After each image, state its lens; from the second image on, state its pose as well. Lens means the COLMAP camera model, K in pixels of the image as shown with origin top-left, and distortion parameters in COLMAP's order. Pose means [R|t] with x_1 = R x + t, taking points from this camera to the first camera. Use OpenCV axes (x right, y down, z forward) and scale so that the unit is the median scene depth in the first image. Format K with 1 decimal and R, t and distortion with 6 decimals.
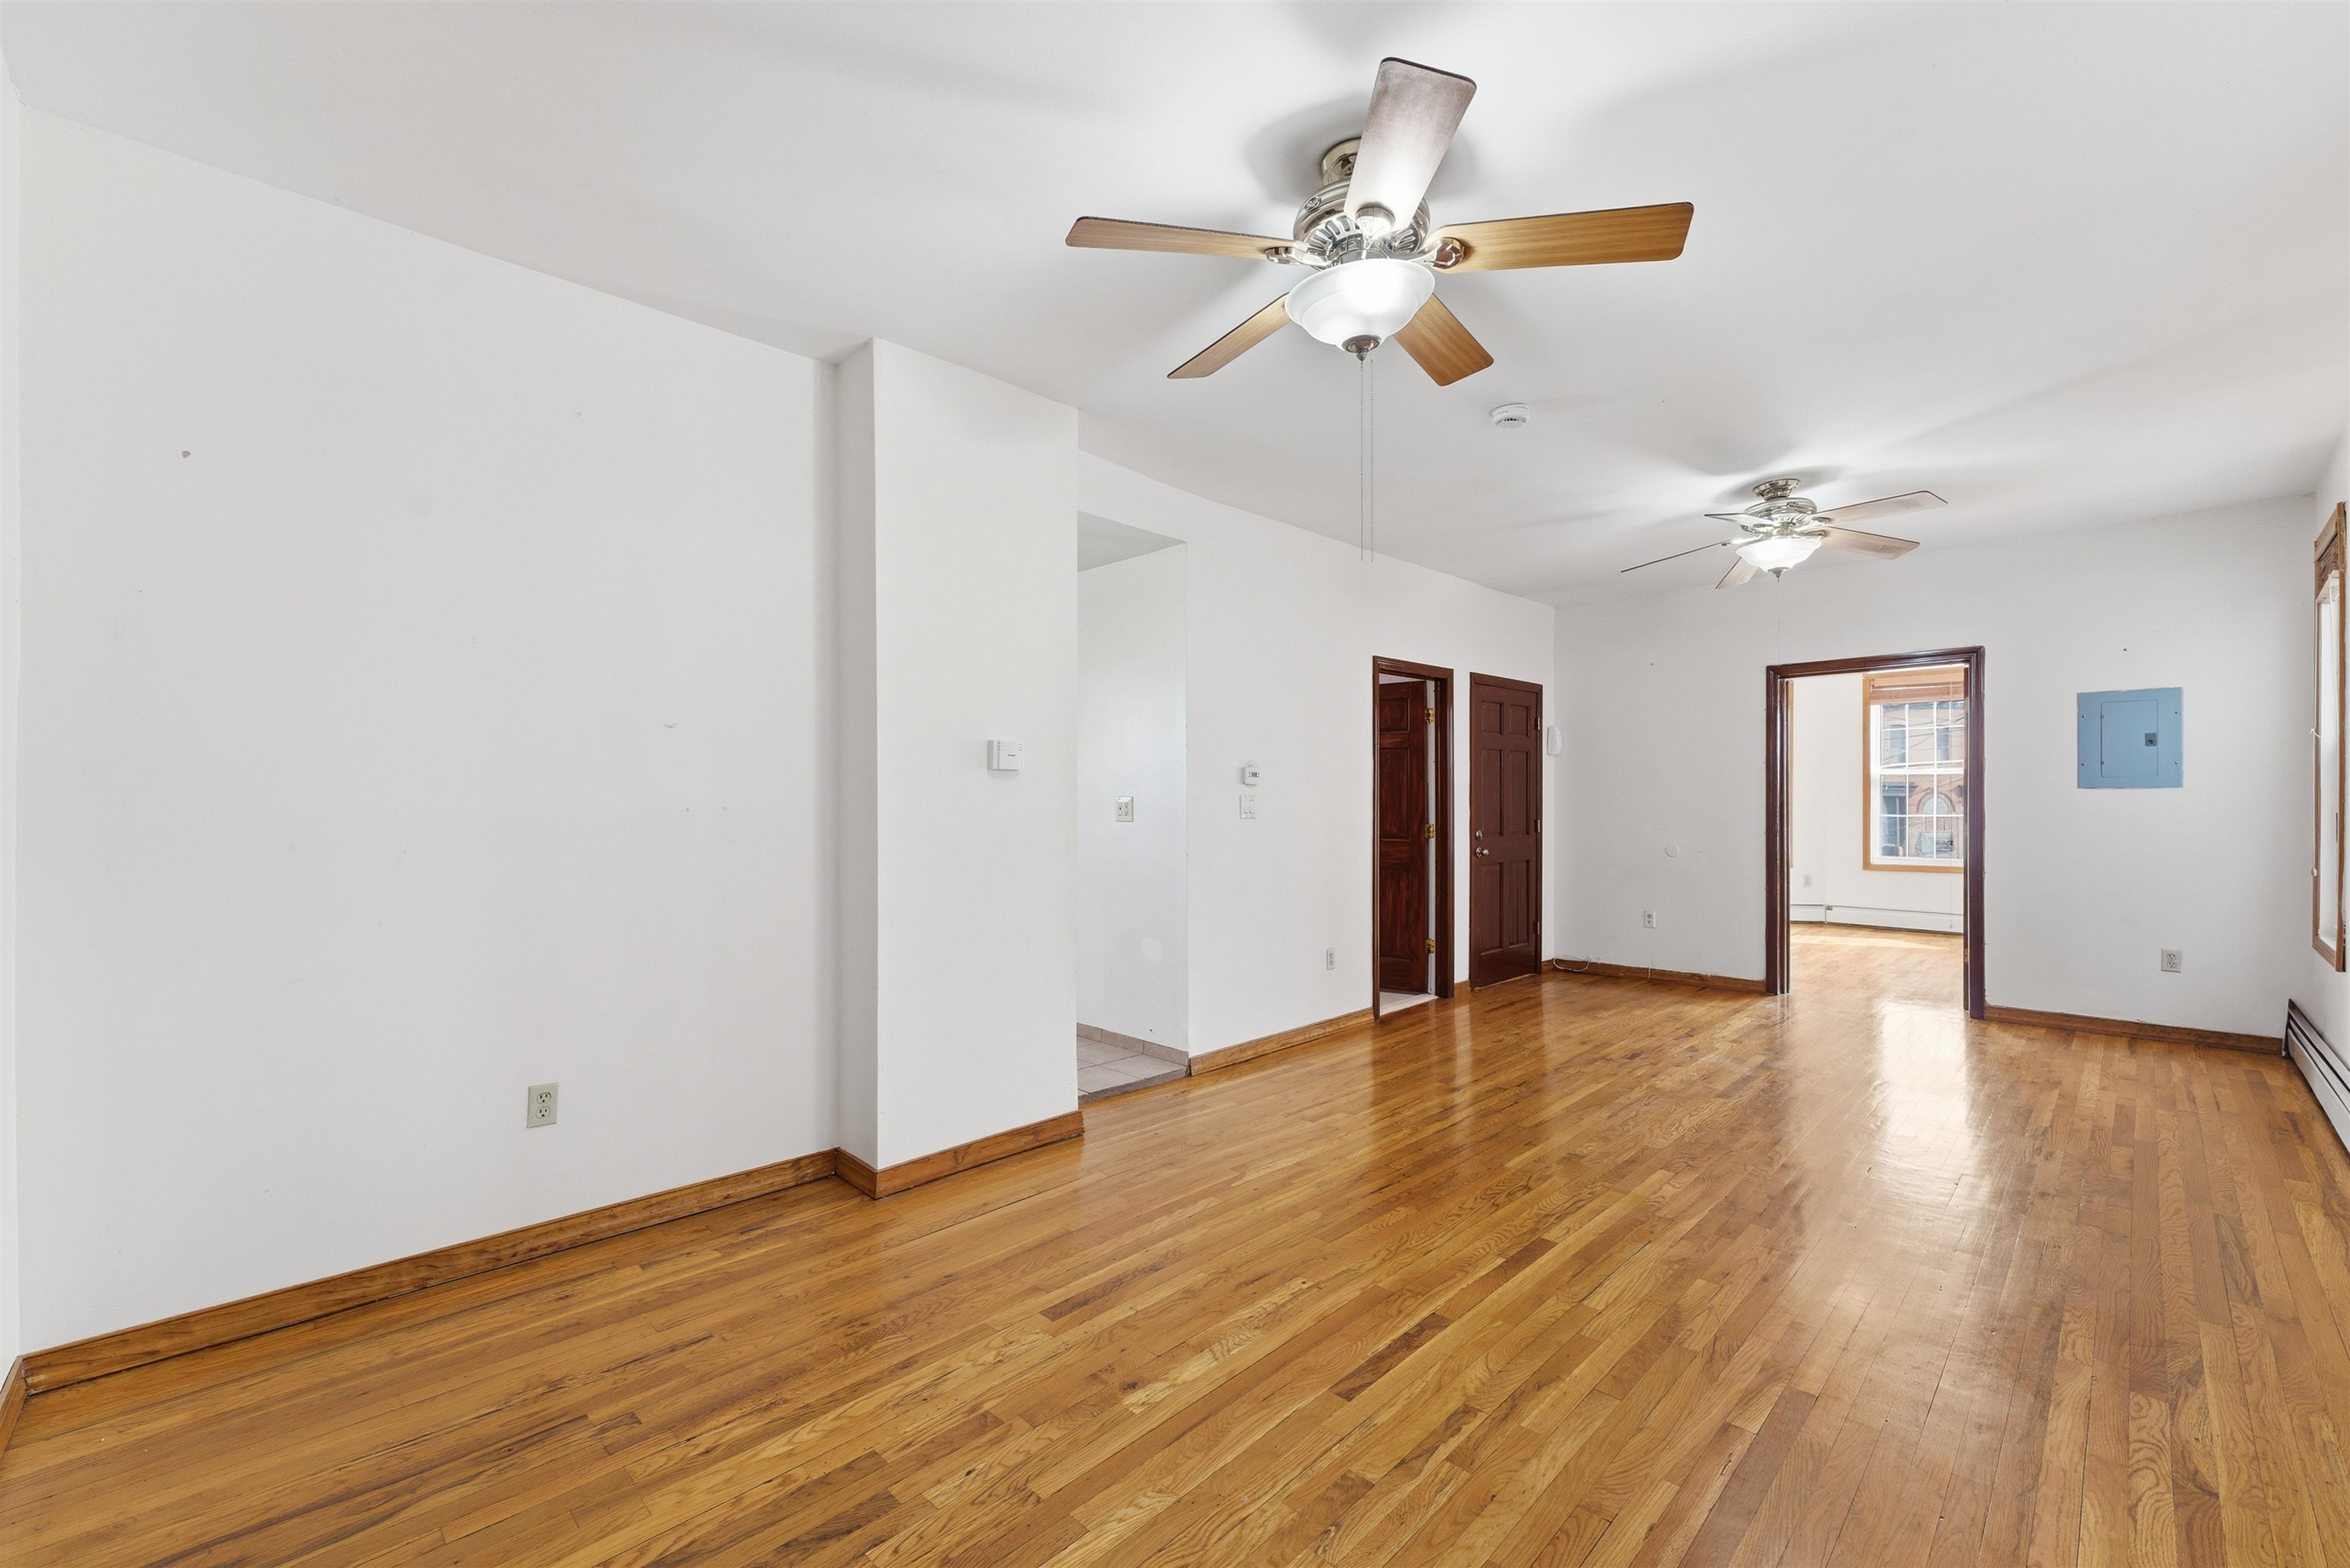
lens RADIAL K [[950.2, 0, 1168.8], [0, 950.2, 781.3], [0, 0, 1]] dist [-0.002558, 0.000481]
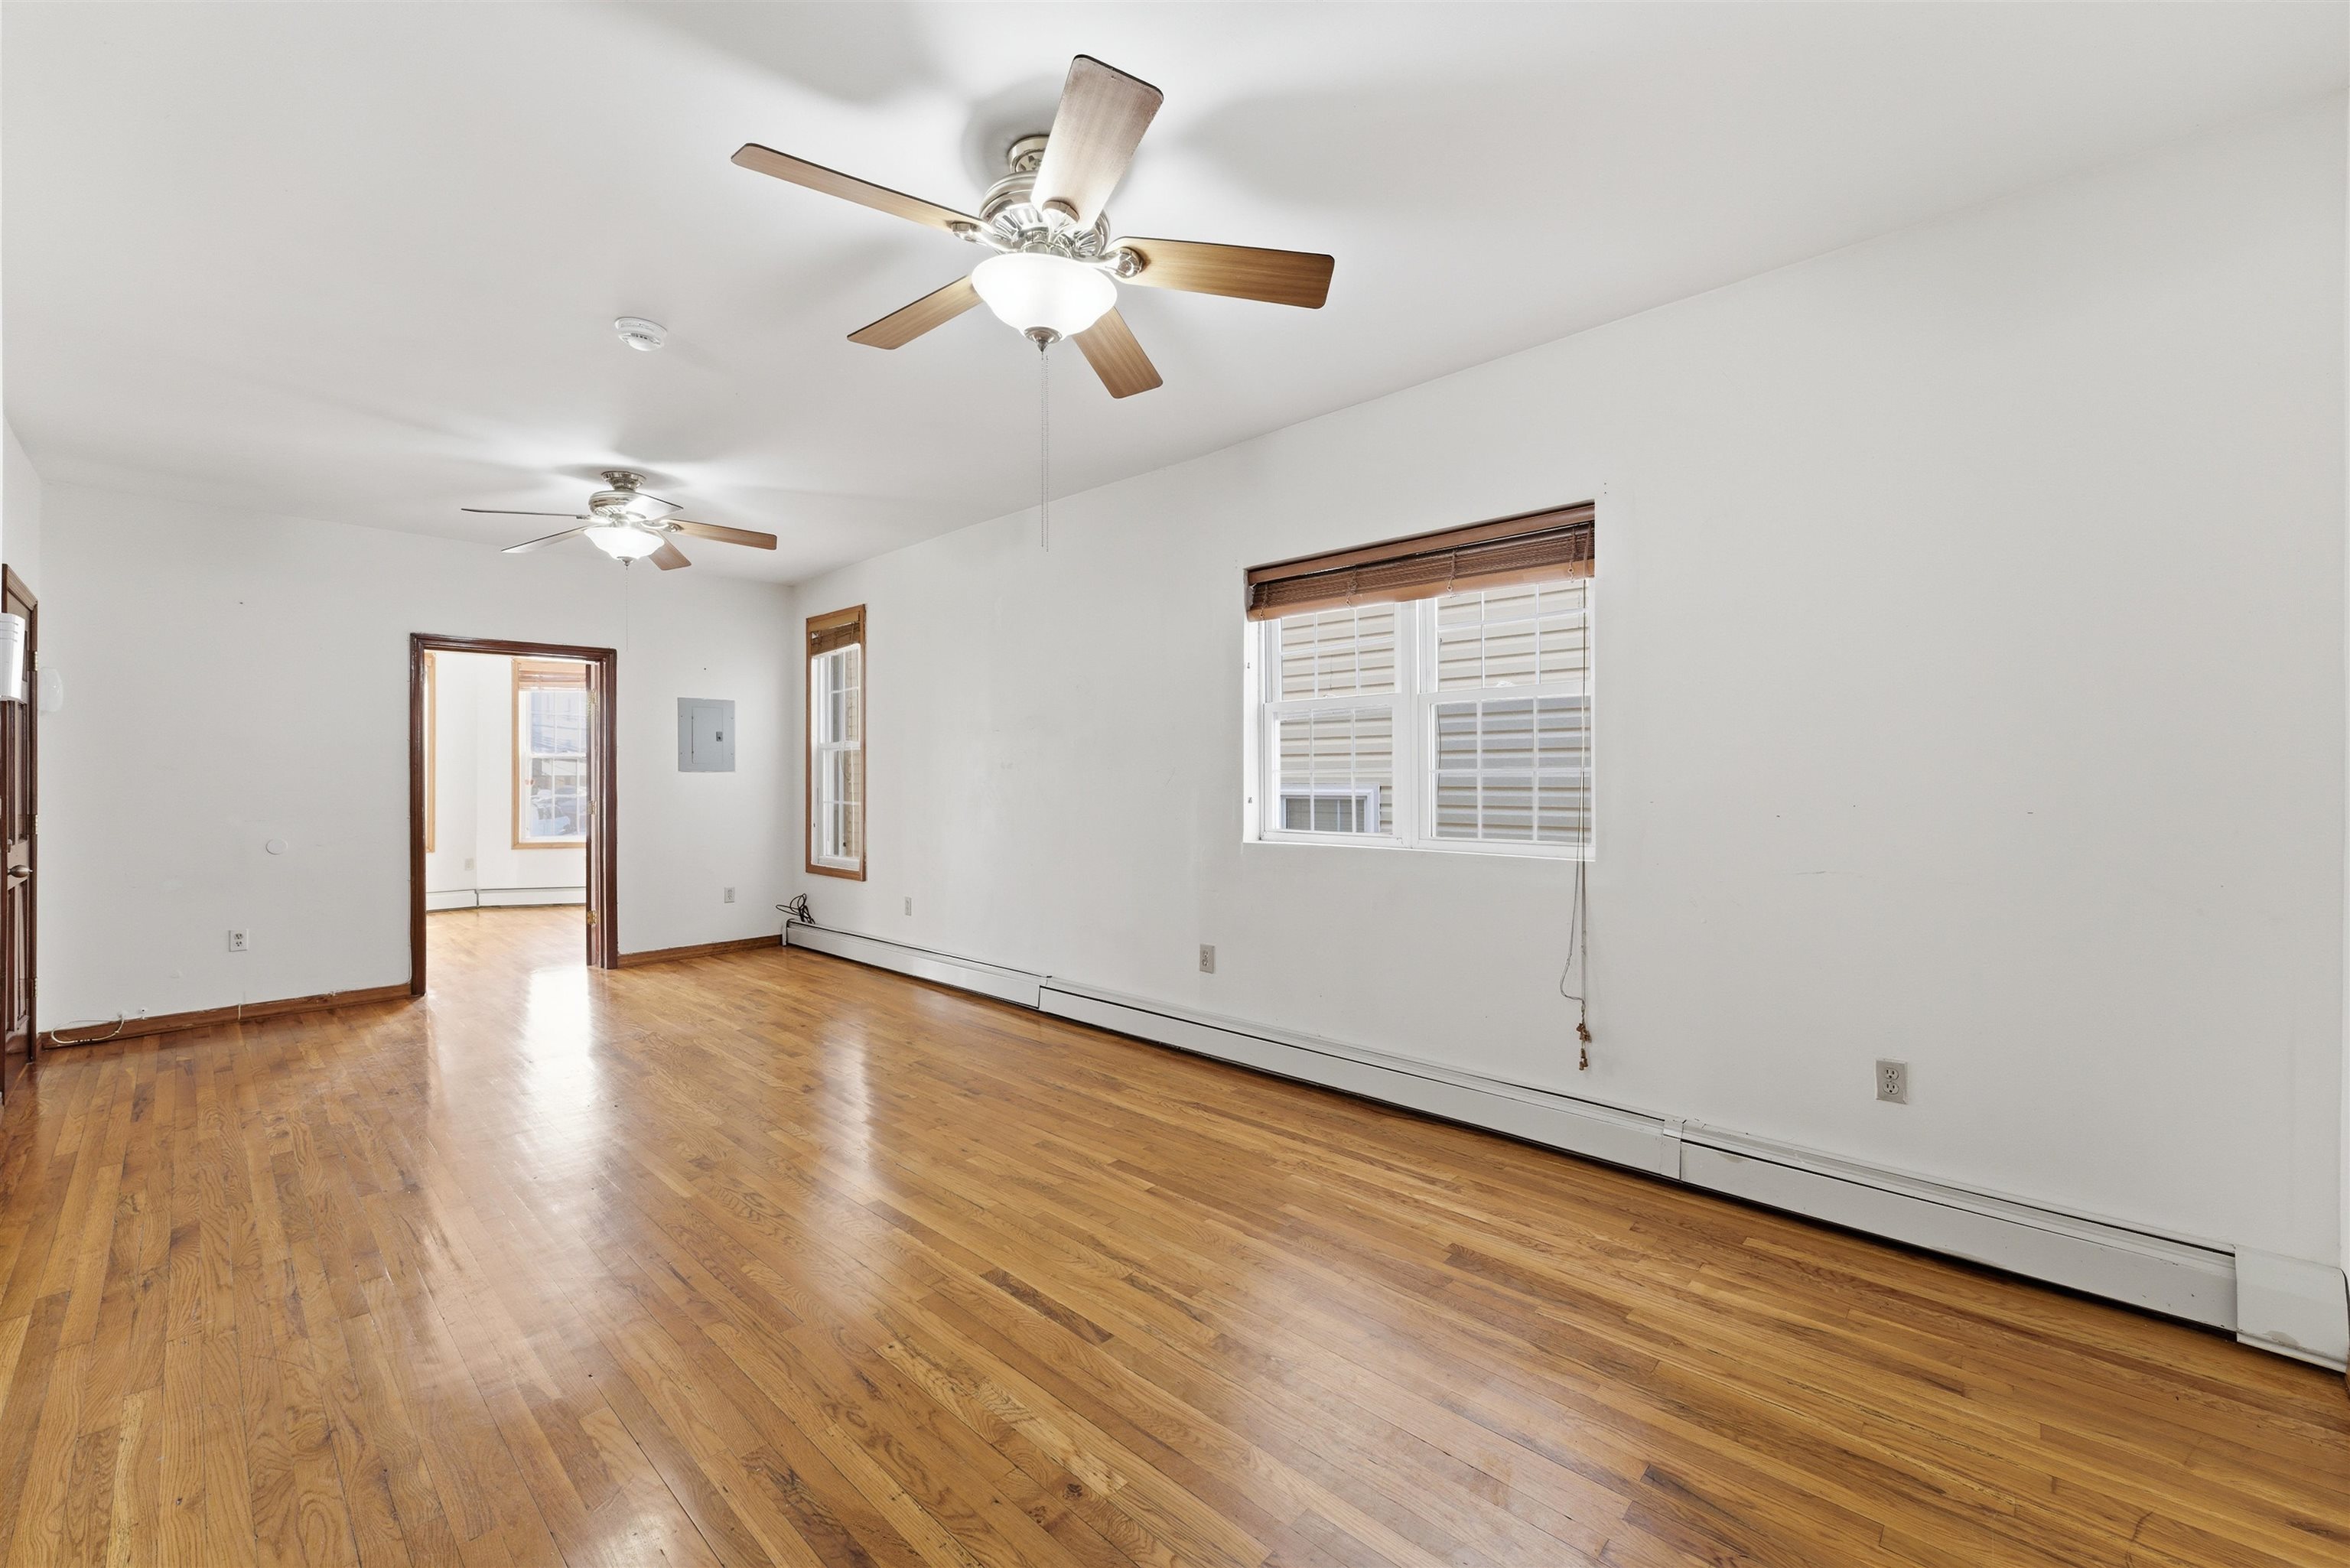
lens RADIAL K [[990.0, 0, 1116.8], [0, 990.0, 766.4], [0, 0, 1]] dist [0.001261, 0.000016]
pose [[-0.018159, 0.010543, 0.999780, -0.446415], [-0.016015, 0.999813, -0.010834, 0.006706], [-0.999707, -0.016208, -0.017987, 0.483343]]
